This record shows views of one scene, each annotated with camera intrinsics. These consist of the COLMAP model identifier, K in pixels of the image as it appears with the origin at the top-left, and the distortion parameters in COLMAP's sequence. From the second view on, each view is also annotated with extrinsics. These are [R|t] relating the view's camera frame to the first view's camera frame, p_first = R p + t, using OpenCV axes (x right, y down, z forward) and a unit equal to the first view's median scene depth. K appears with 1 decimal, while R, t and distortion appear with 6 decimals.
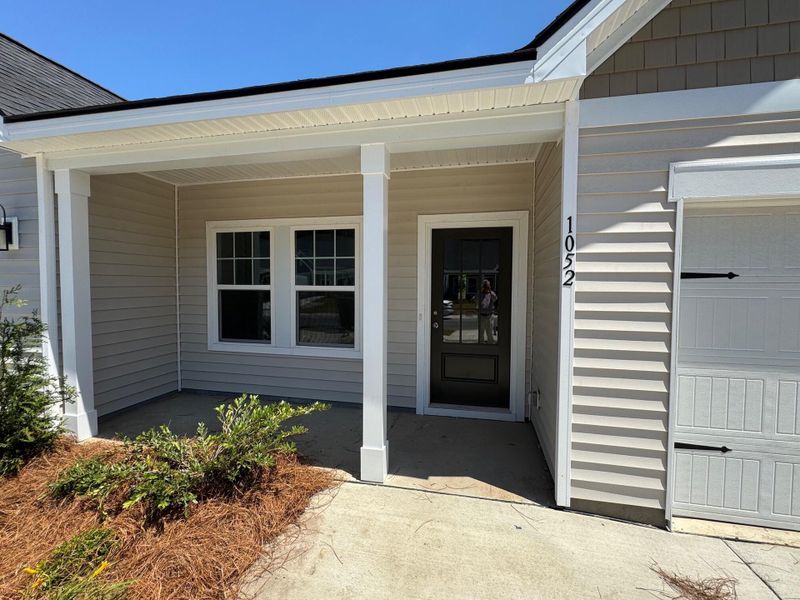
lens RADIAL K [[364.1, 0, 398.0], [0, 364.1, 294.0], [0, 0, 1]] dist [0.022483, -0.000073]
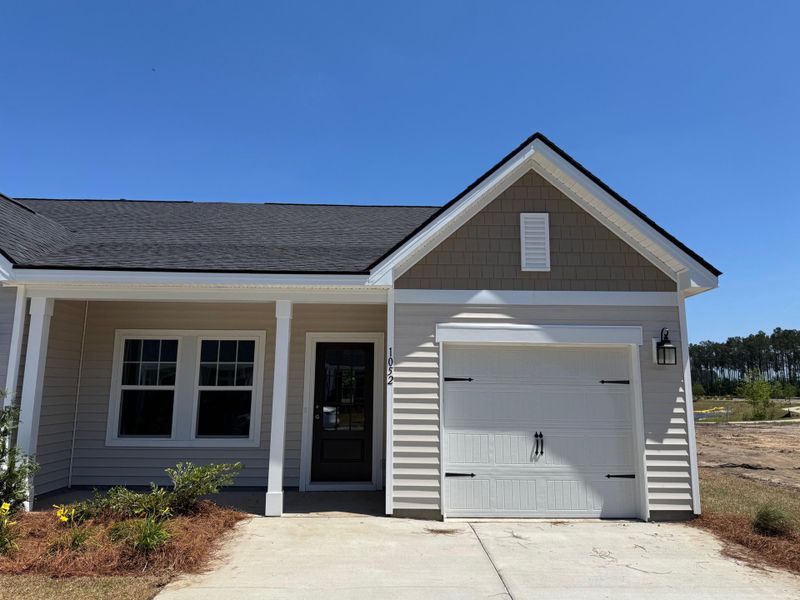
lens RADIAL K [[519.5, 0, 401.5], [0, 519.5, 294.5], [0, 0, 1]] dist [0.006065, -0.007087]
pose [[0.964417, 0.047673, 0.260054, -0.126835], [0.006305, 0.979182, -0.202886, 0.042159], [-0.264312, 0.197307, 0.944039, -1.072118]]
